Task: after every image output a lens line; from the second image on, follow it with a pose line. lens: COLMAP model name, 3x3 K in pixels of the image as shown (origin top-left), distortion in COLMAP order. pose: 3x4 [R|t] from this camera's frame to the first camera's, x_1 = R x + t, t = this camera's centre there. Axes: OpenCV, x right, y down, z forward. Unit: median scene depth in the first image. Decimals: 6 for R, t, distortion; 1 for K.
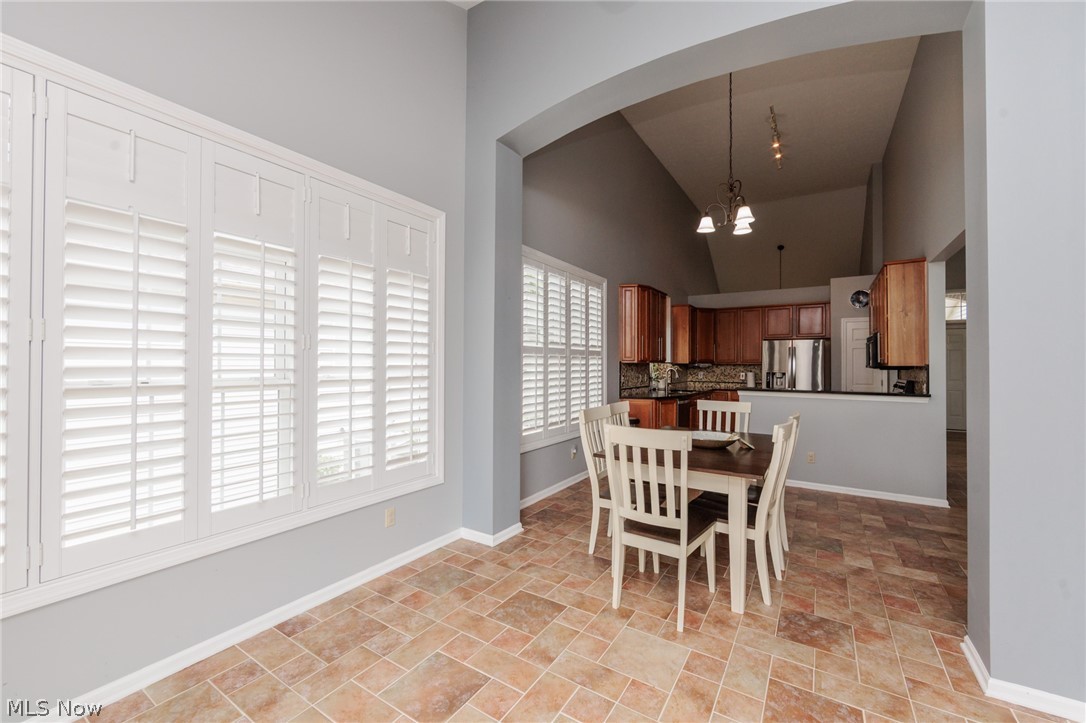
lens RADIAL K [[426.3, 0, 540.0], [0, 426.3, 361.1], [0, 0, 1]] dist [-0.003576, -0.000614]
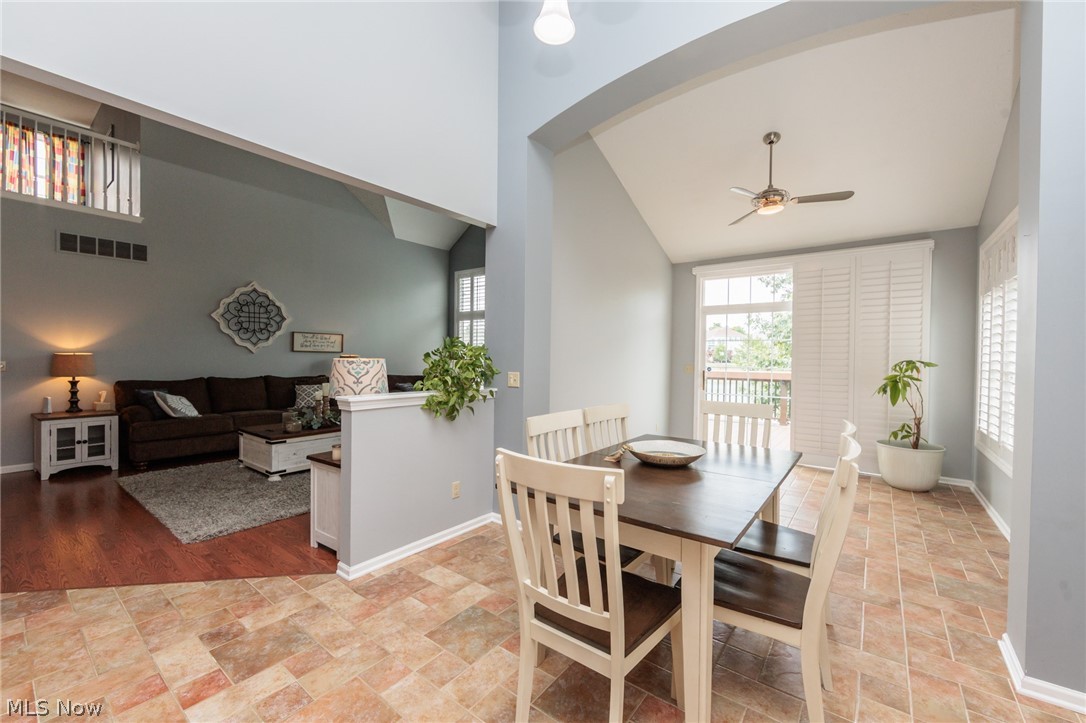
lens RADIAL K [[426.3, 0, 546.9], [0, 426.3, 358.5], [0, 0, 1]] dist [-0.003576, -0.000614]
pose [[-0.996911, -0.016105, 0.076874, 0.335316], [-0.016258, 0.999867, -0.001371, 0.014567], [-0.076841, -0.002617, -0.997040, 1.086022]]
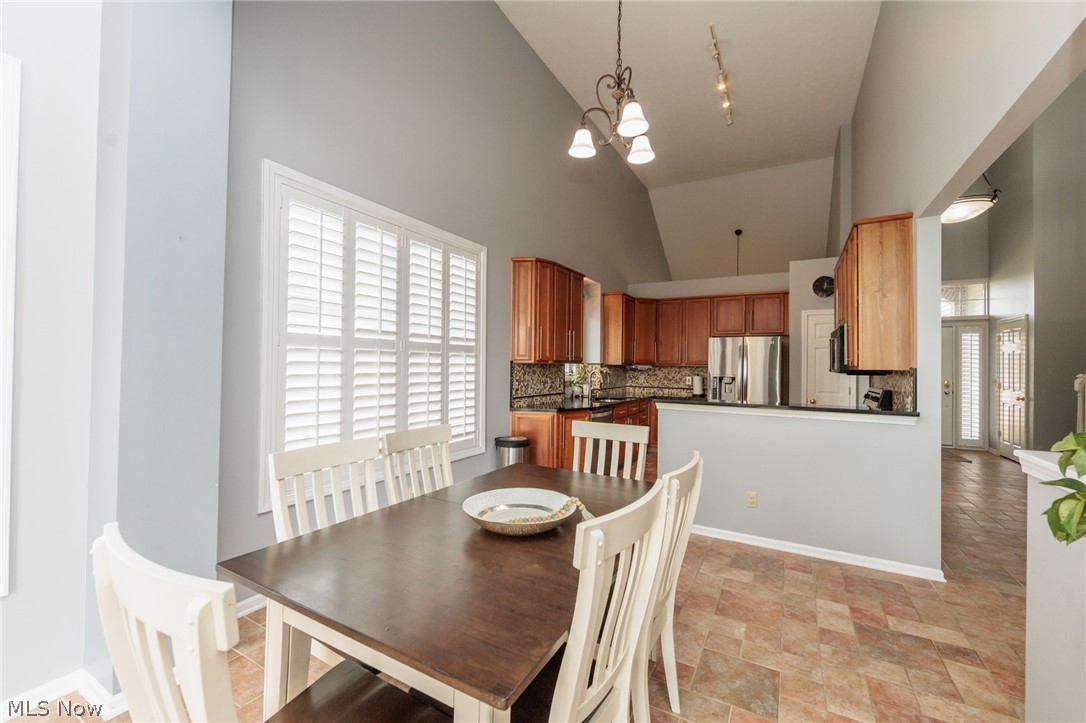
lens RADIAL K [[426.3, 0, 539.5], [0, 426.3, 363.0], [0, 0, 1]] dist [-0.003576, -0.000614]
pose [[0.998757, 0.008576, 0.049103, 0.240560], [-0.008647, 0.999962, 0.001240, 0.003531], [-0.049091, -0.001663, 0.998793, 0.302259]]
